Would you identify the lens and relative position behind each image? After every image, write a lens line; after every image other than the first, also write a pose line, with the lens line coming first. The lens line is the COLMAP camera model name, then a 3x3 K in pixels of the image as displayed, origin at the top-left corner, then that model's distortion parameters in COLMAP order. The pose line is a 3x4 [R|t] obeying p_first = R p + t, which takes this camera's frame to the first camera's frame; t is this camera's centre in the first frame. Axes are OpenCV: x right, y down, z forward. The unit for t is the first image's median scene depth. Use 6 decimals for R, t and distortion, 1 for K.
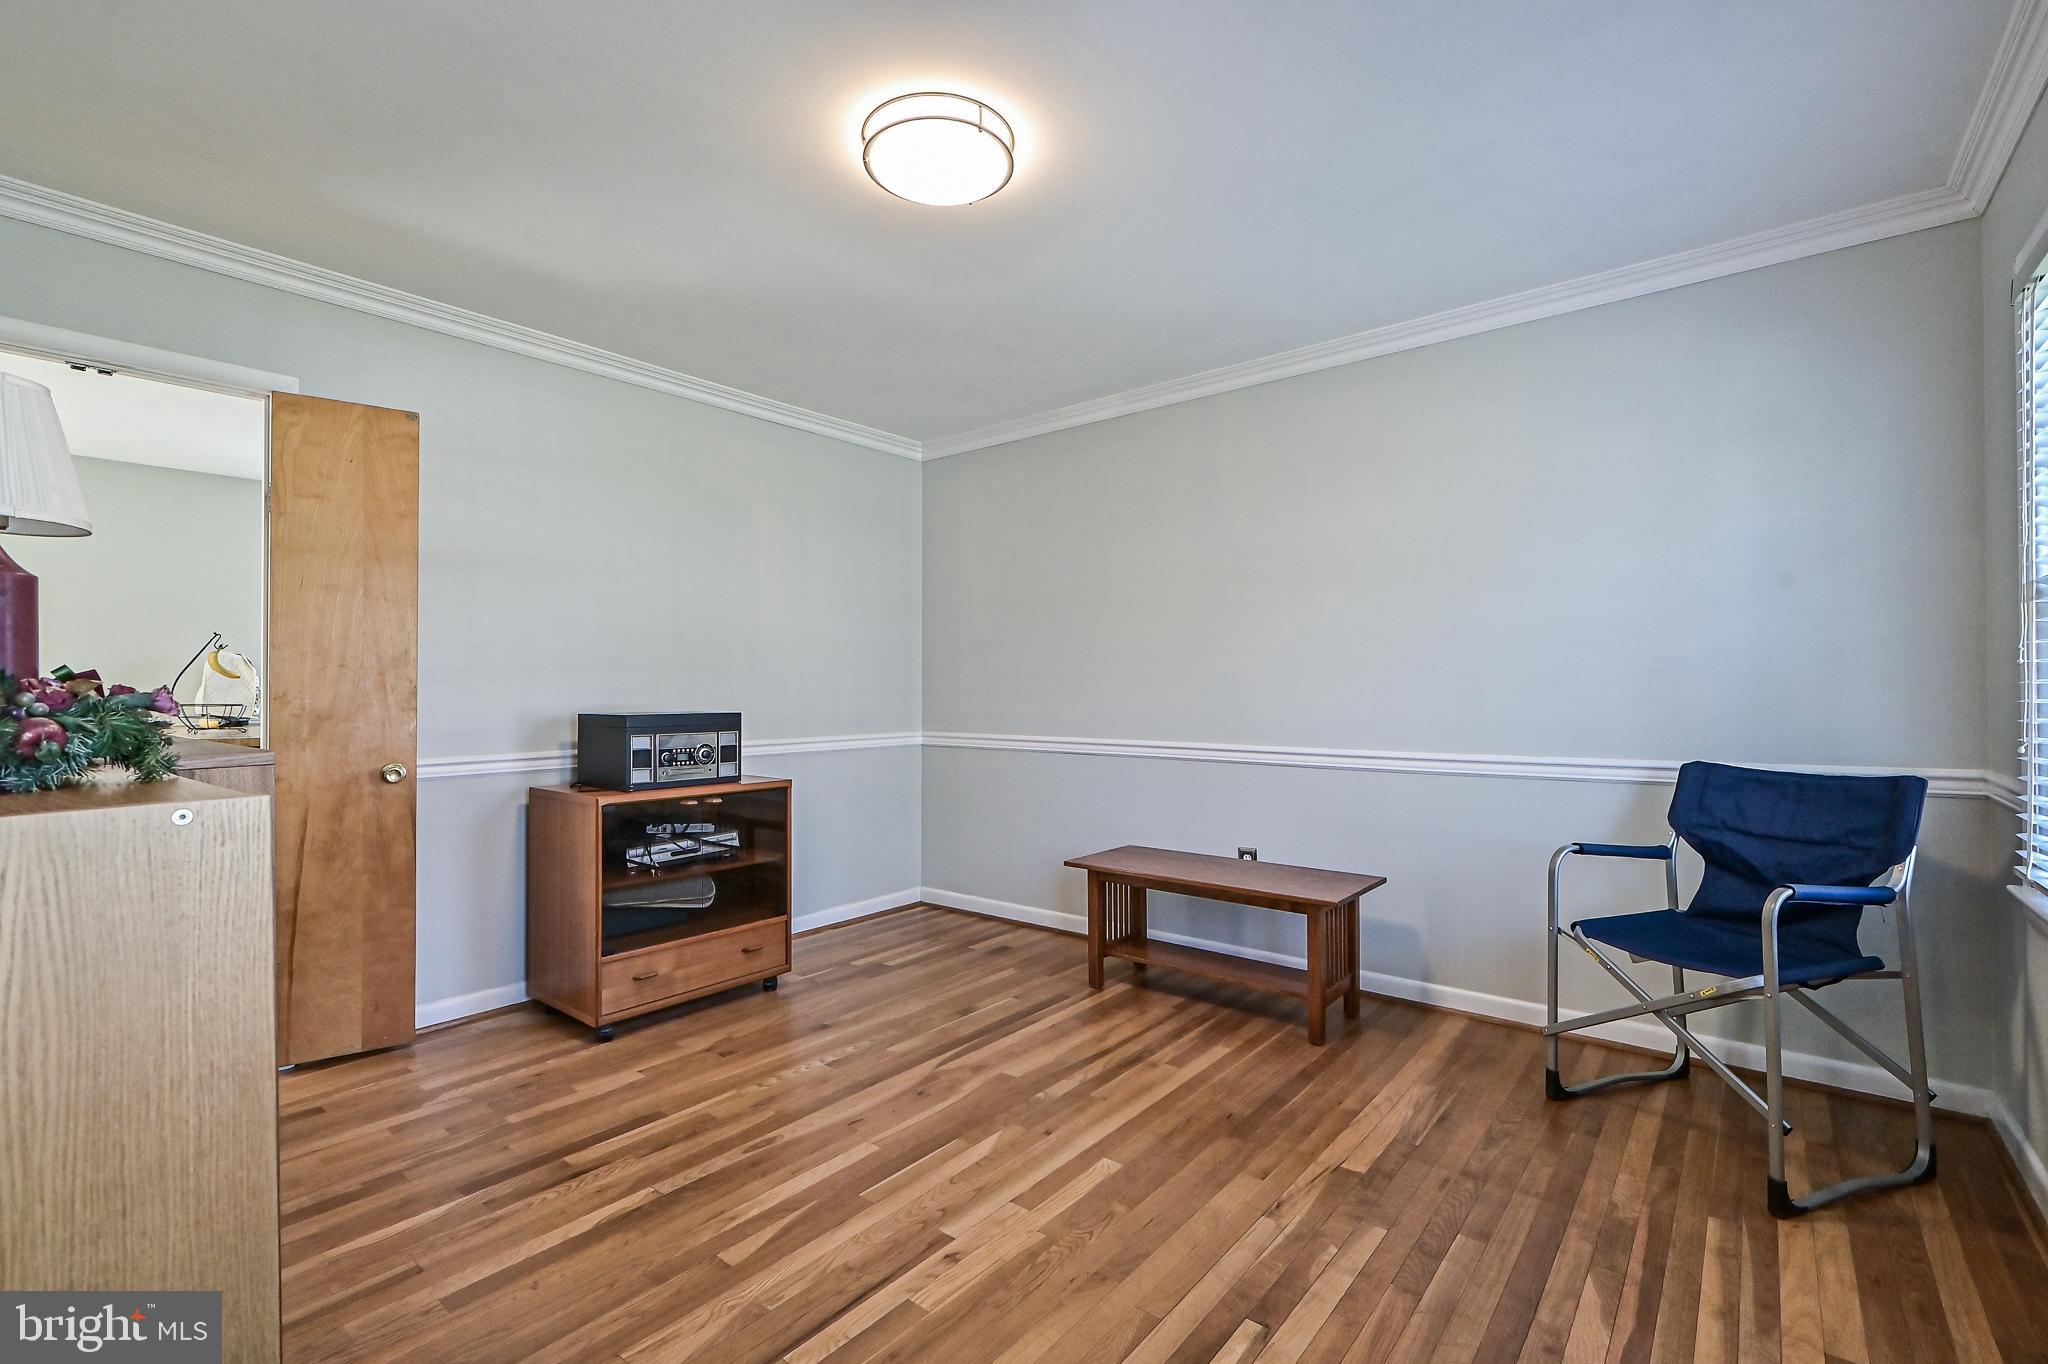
lens RADIAL K [[896.7, 0, 1024.5], [0, 896.7, 694.8], [0, 0, 1]] dist [0.003715, -0.000895]
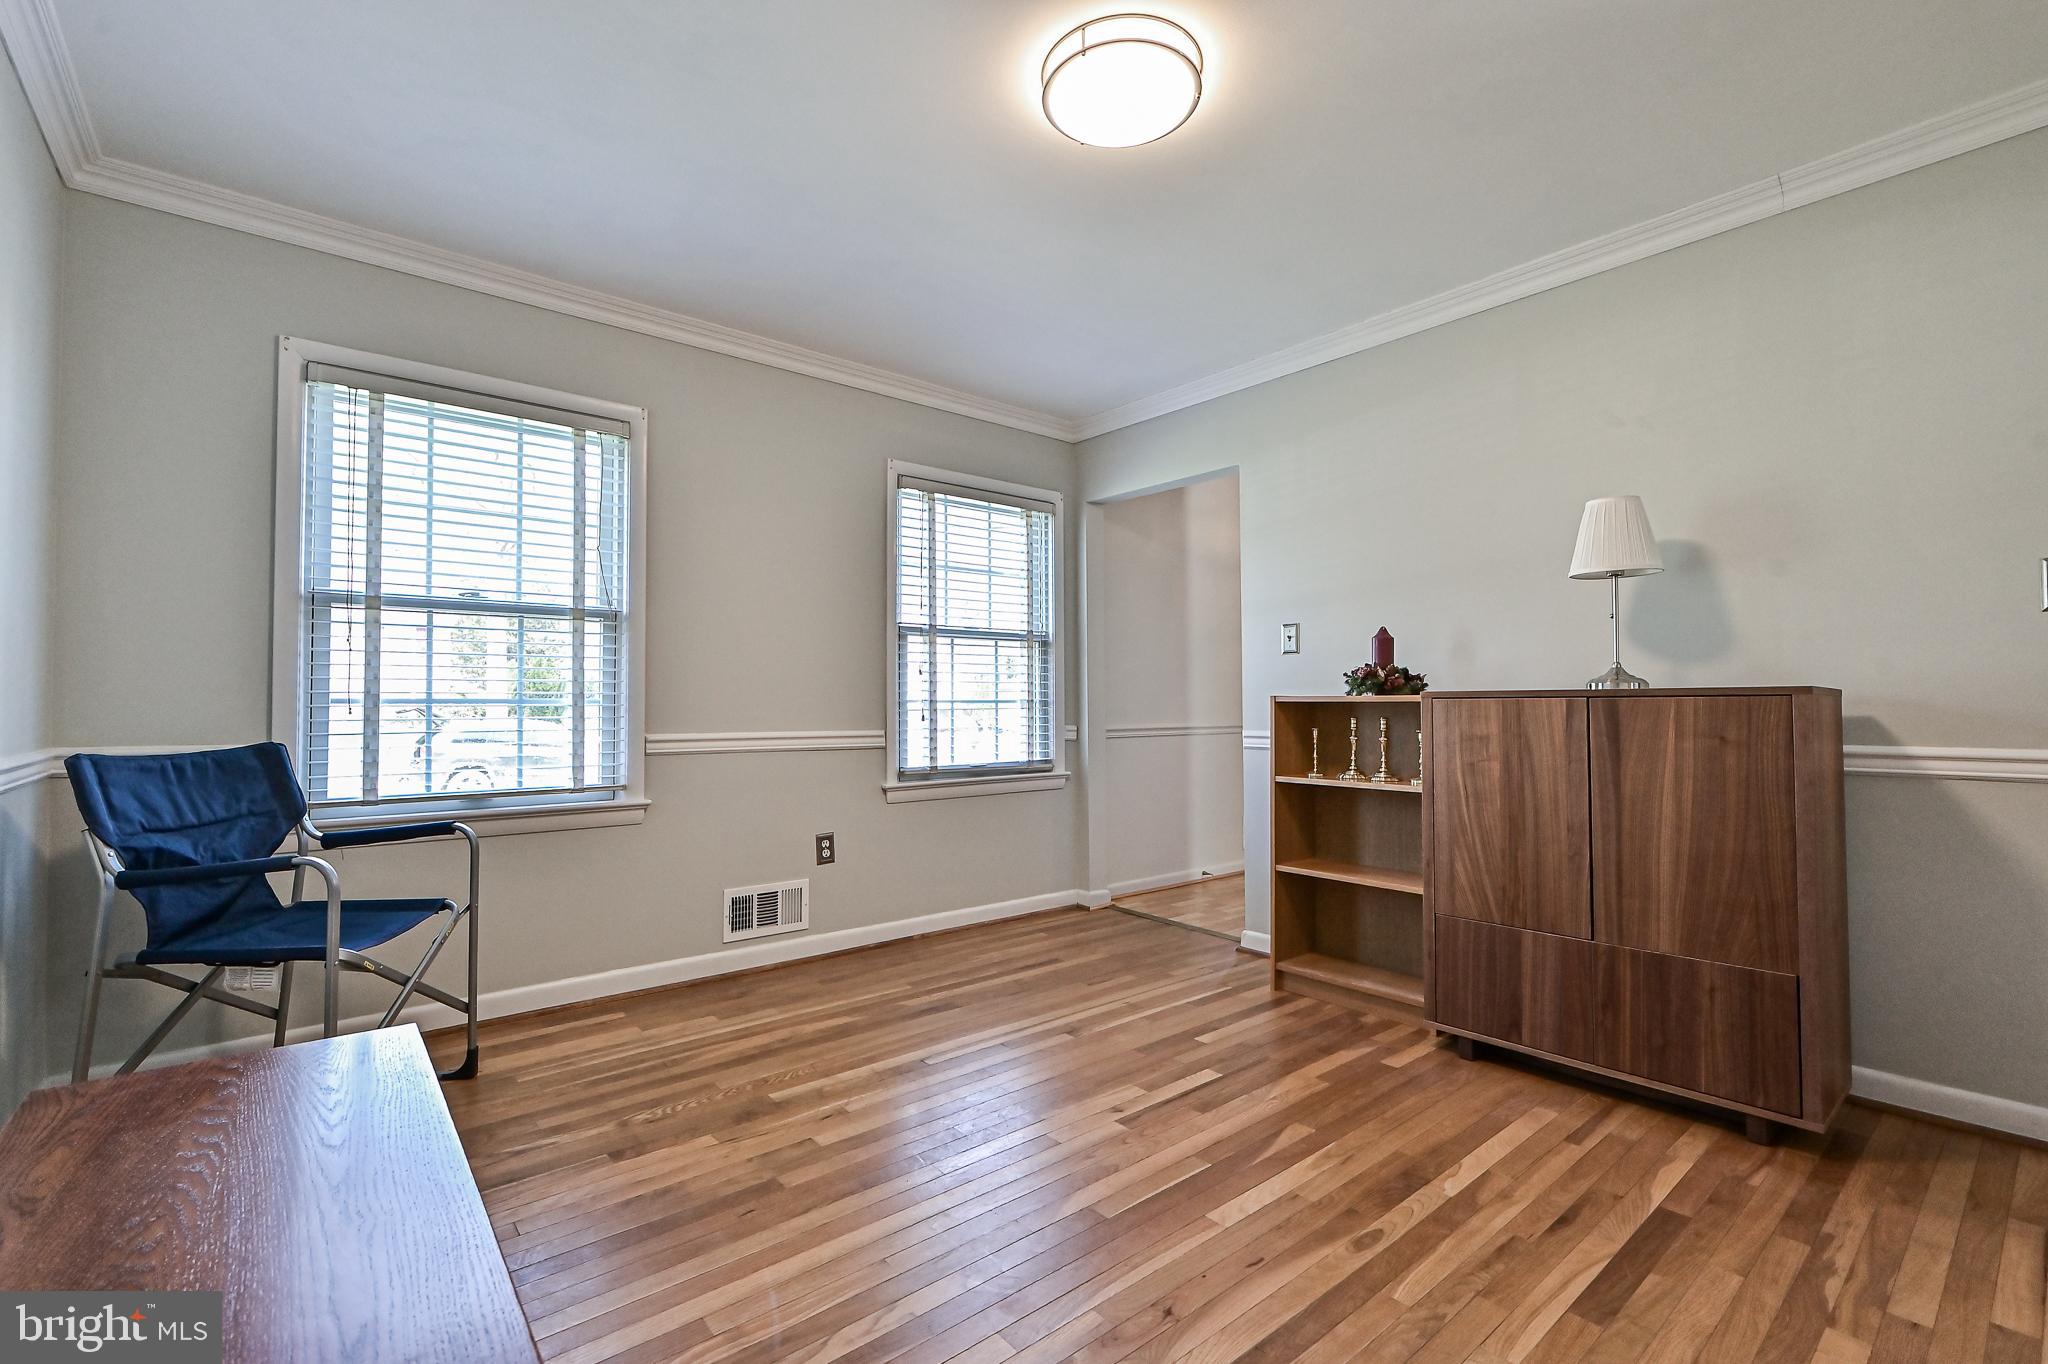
lens RADIAL K [[896.7, 0, 1026.1], [0, 896.7, 679.8], [0, 0, 1]] dist [0.003715, -0.000895]
pose [[-0.982063, 0.011762, 0.188184, -0.187363], [0.006928, 0.999629, -0.026326, 0.053956], [-0.188424, -0.024550, -0.981781, 2.137077]]
